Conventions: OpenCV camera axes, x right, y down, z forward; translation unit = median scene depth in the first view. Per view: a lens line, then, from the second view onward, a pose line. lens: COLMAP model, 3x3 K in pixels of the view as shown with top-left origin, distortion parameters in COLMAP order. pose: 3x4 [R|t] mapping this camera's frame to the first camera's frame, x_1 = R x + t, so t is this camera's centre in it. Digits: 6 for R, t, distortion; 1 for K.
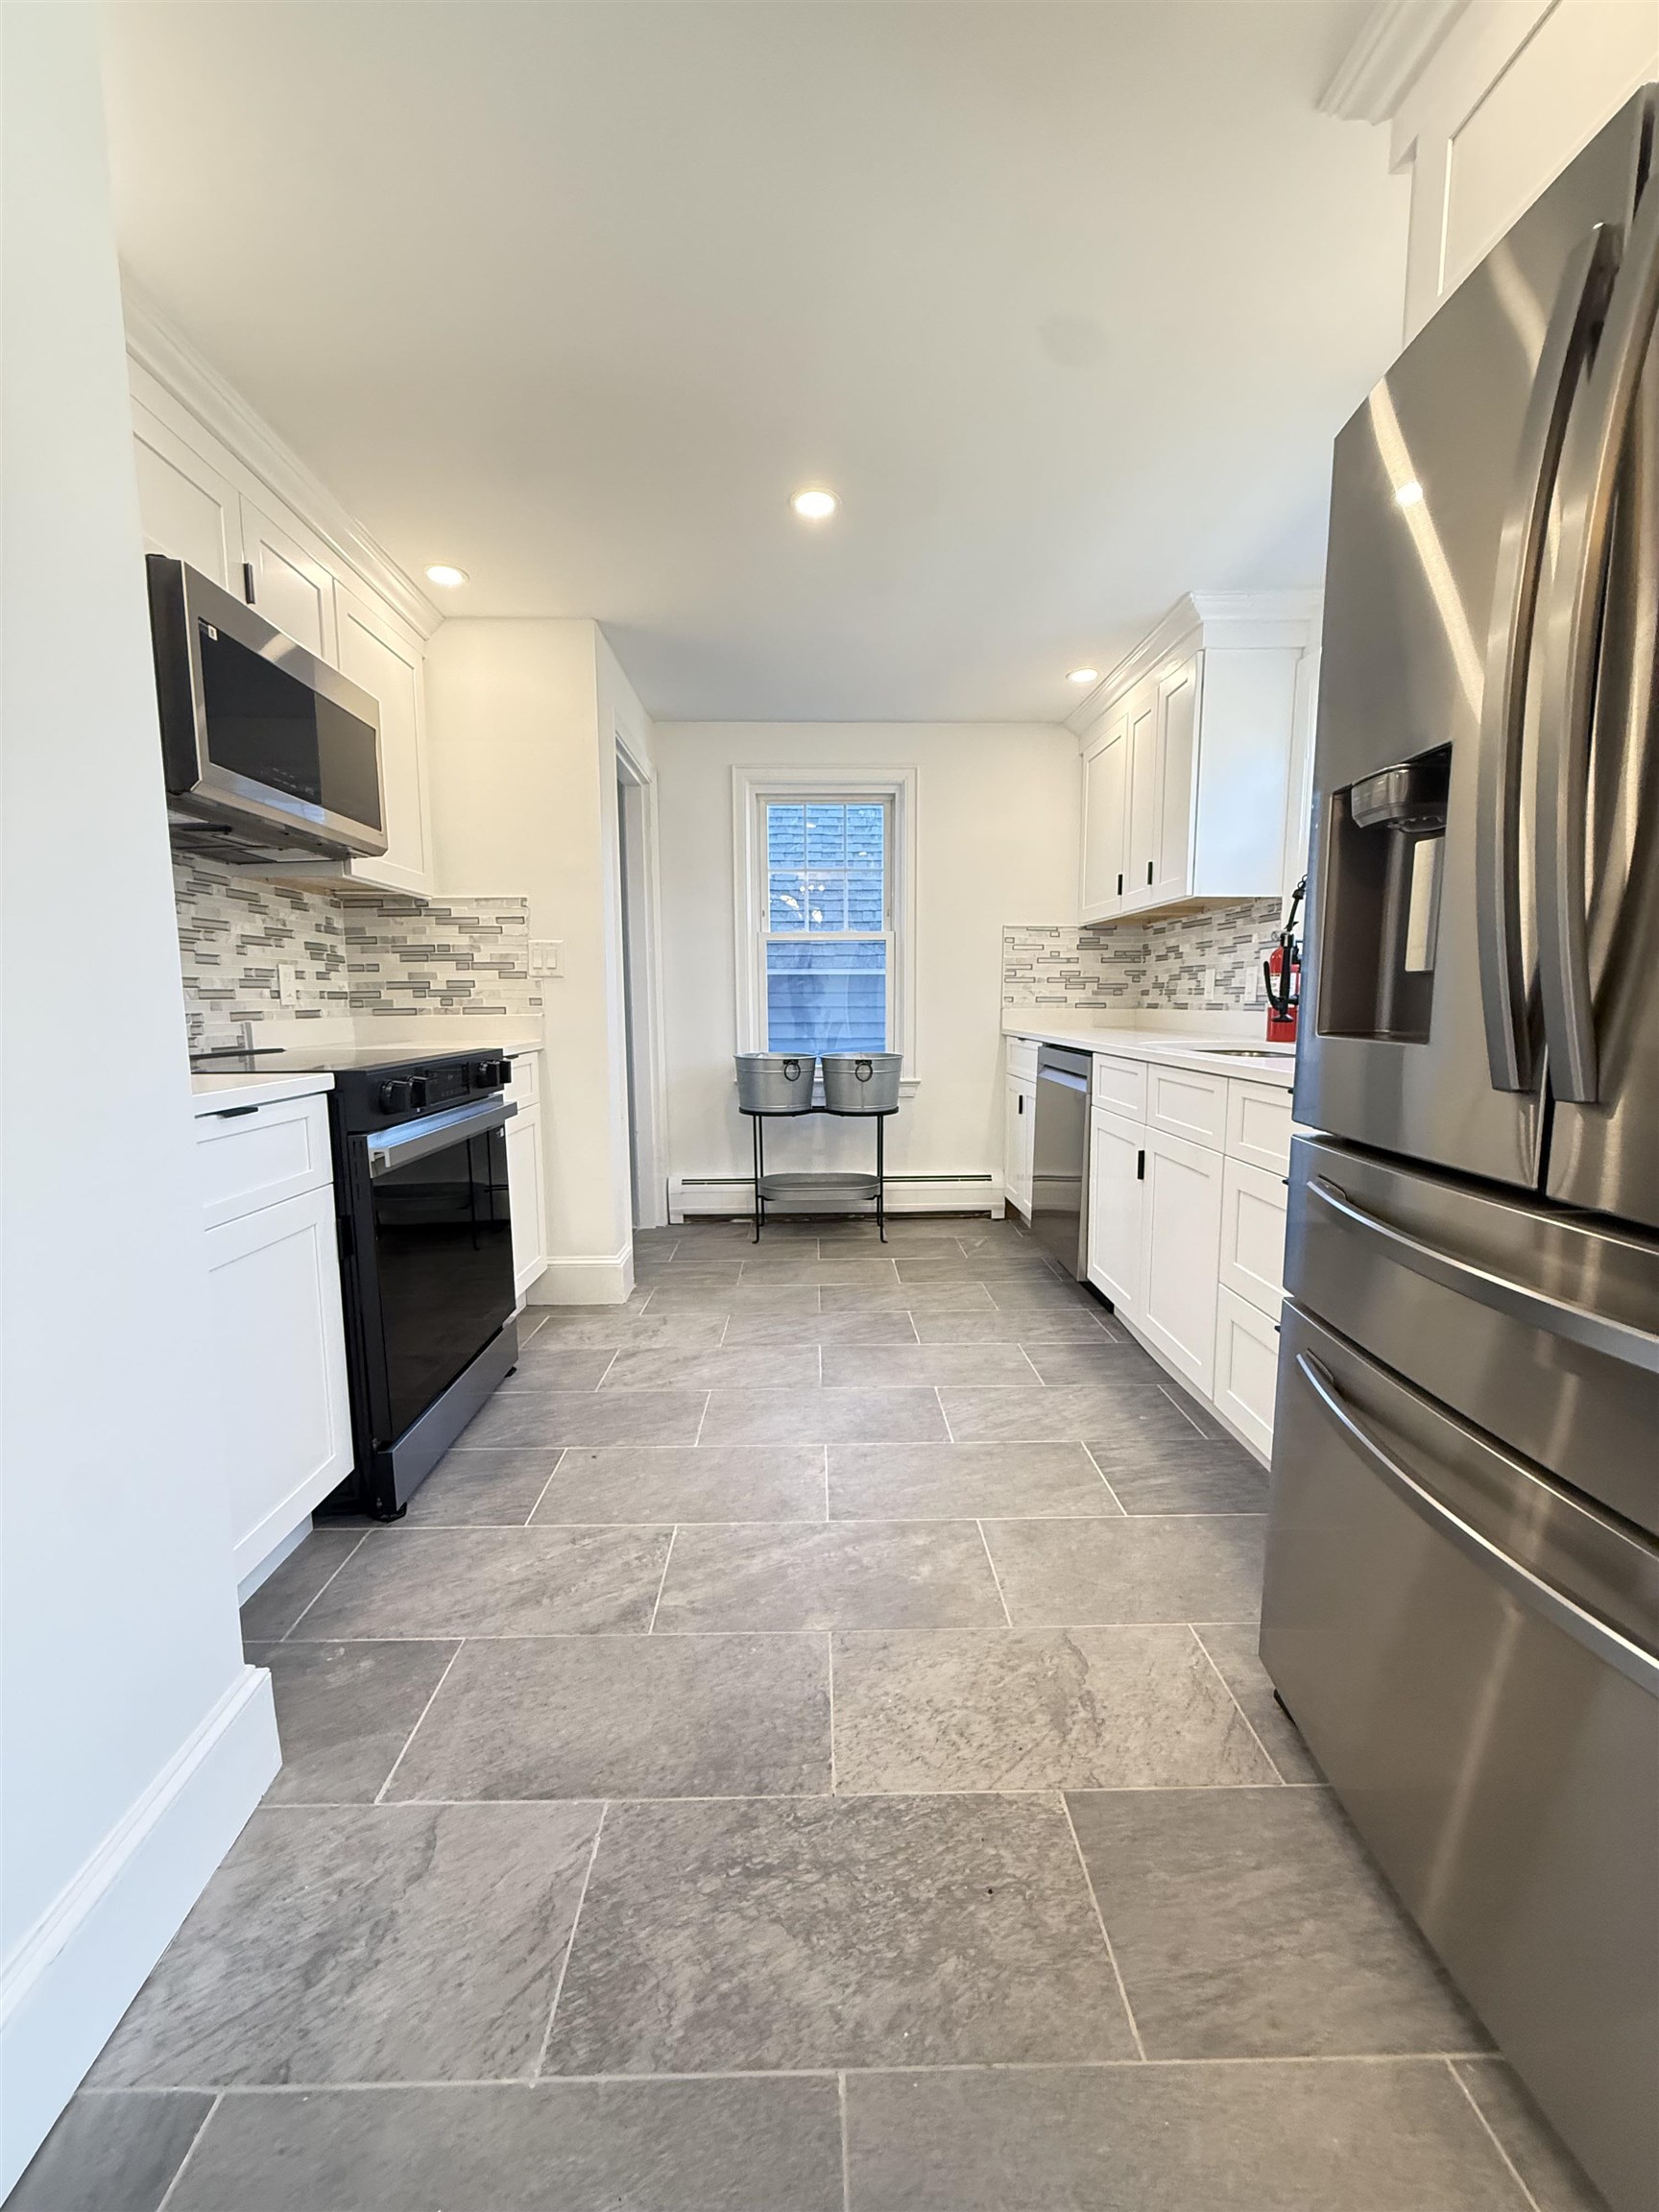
lens RADIAL K [[879.6, 0, 827.4], [0, 879.6, 1103.2], [0, 0, 1]] dist [-0.000539, -0.000009]
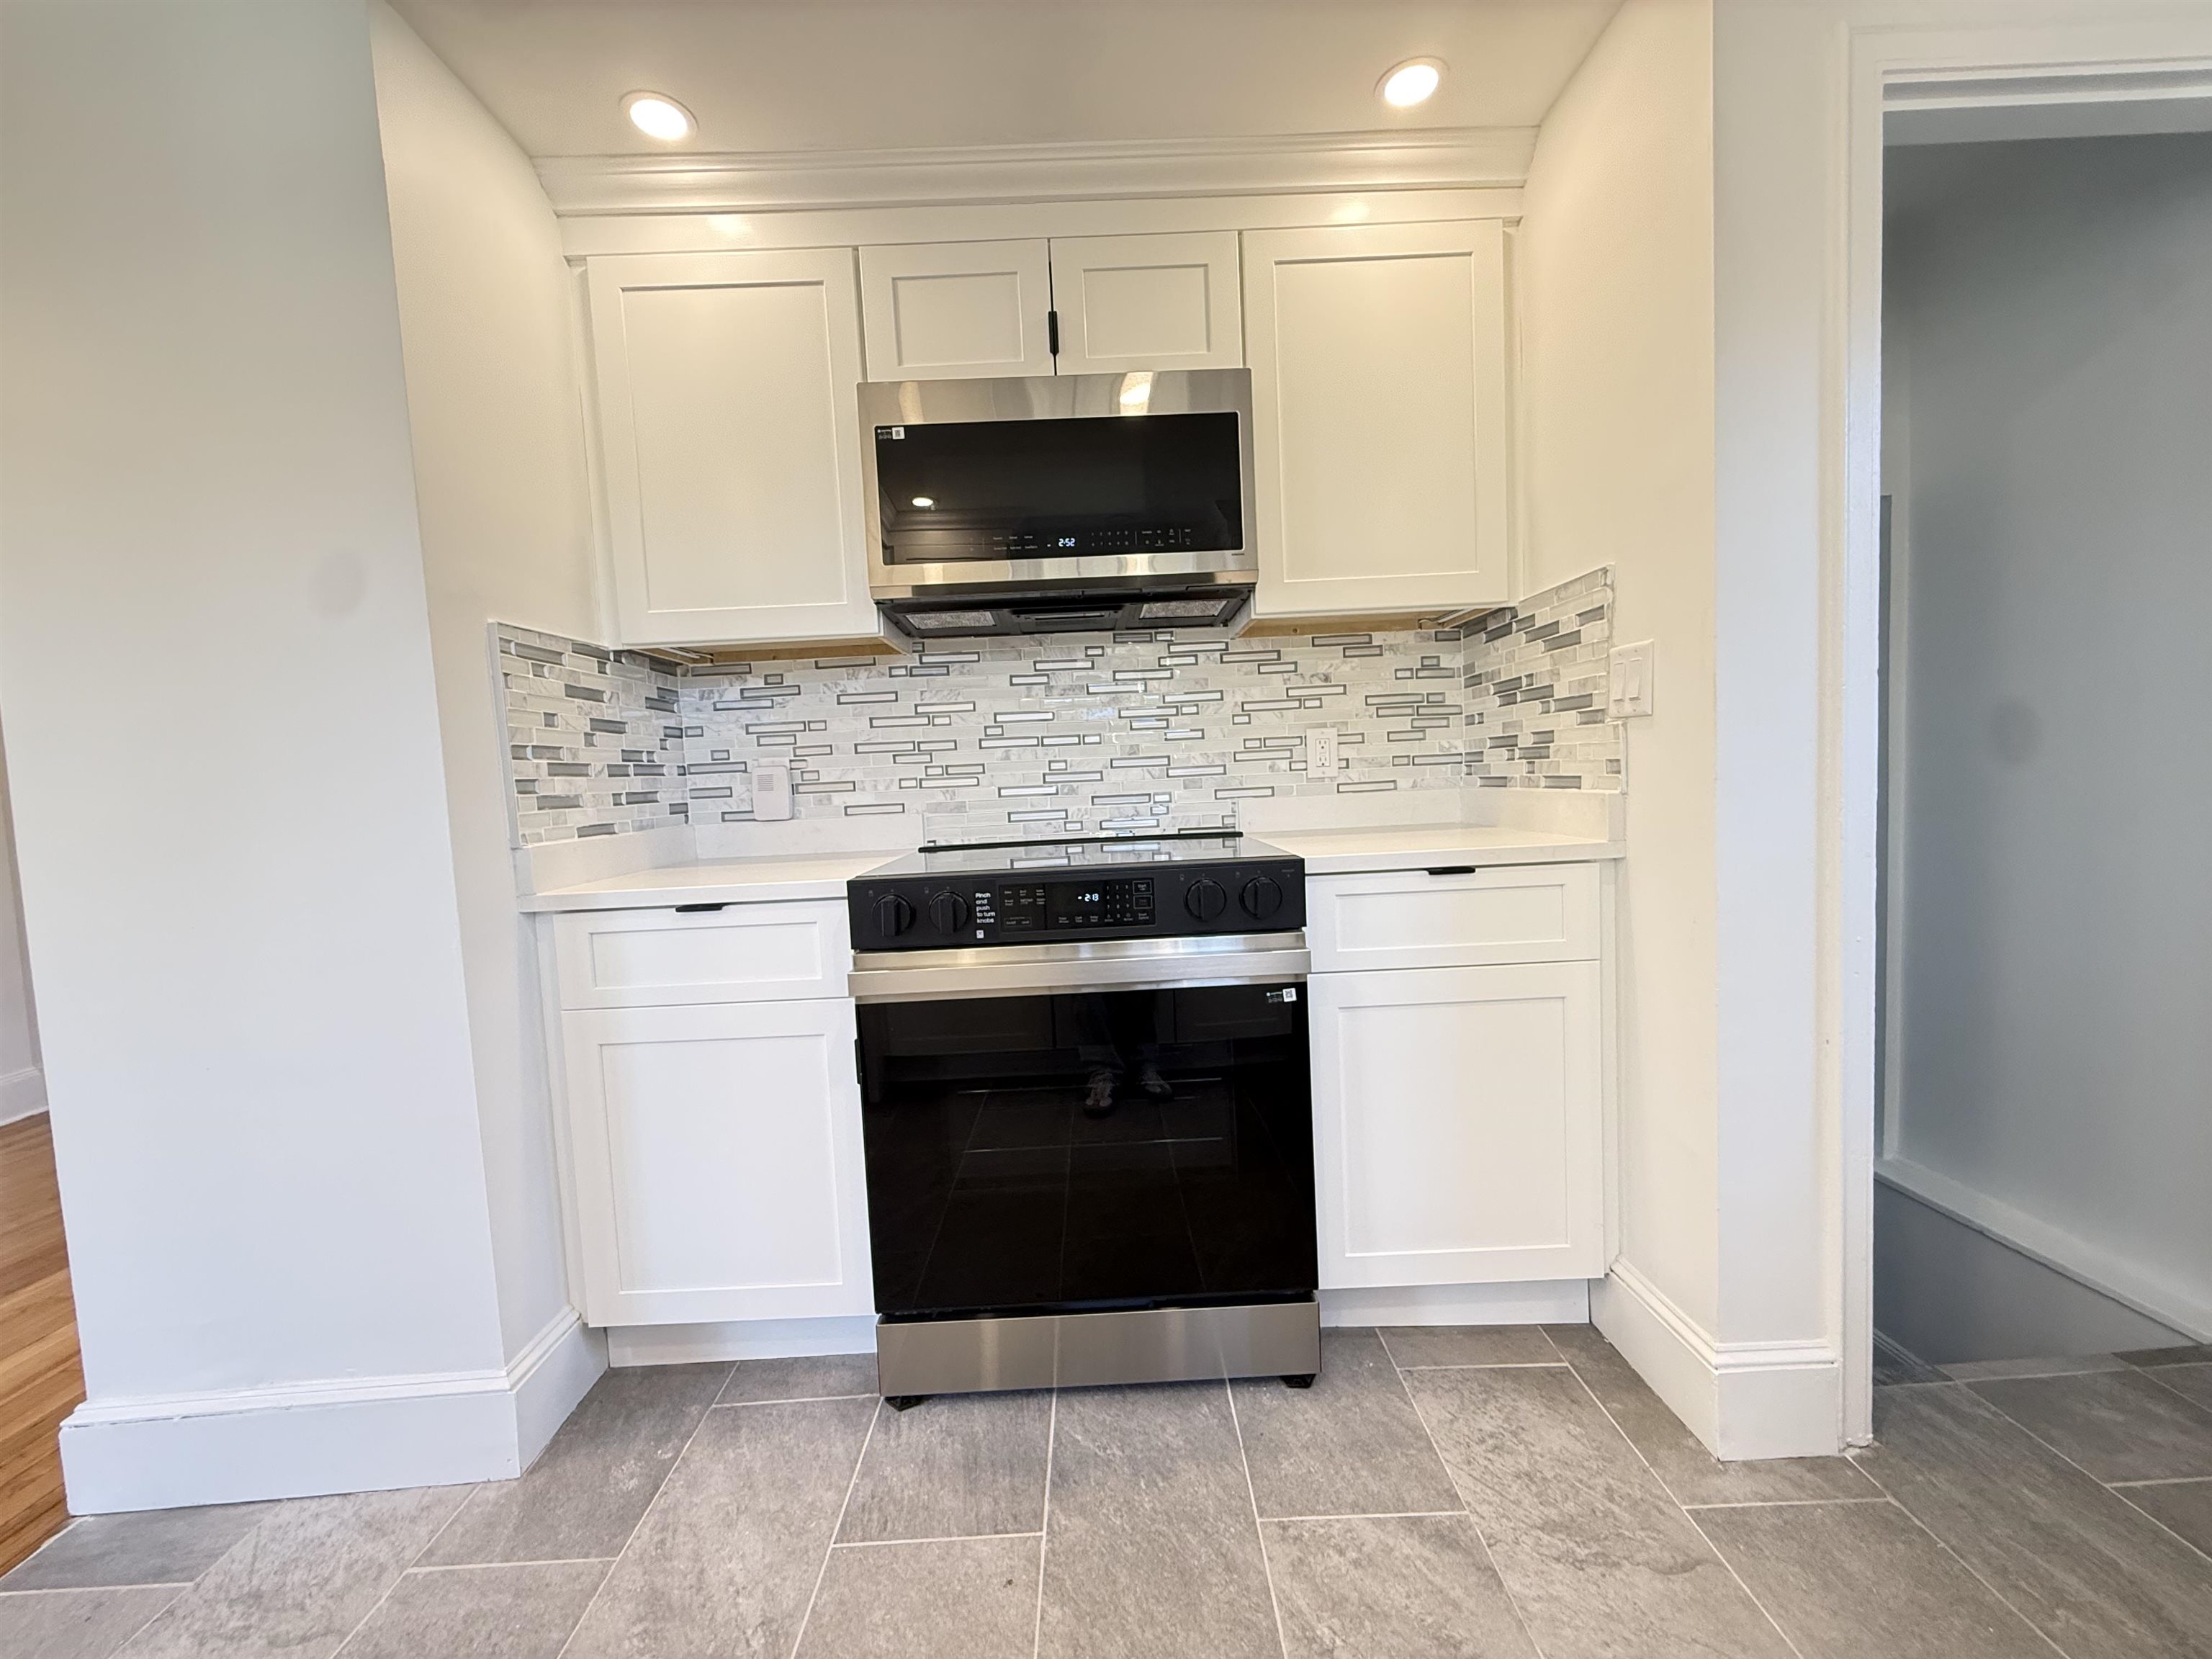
lens RADIAL K [[879.6, 0, 1107.5], [0, 879.6, 833.3], [0, 0, 1]] dist [-0.000539, -0.000009]
pose [[-0.014203, 0.073967, -0.997160, 0.215549], [-0.069415, 0.994781, 0.074779, -0.107320], [0.997487, 0.070280, -0.008995, 0.812000]]
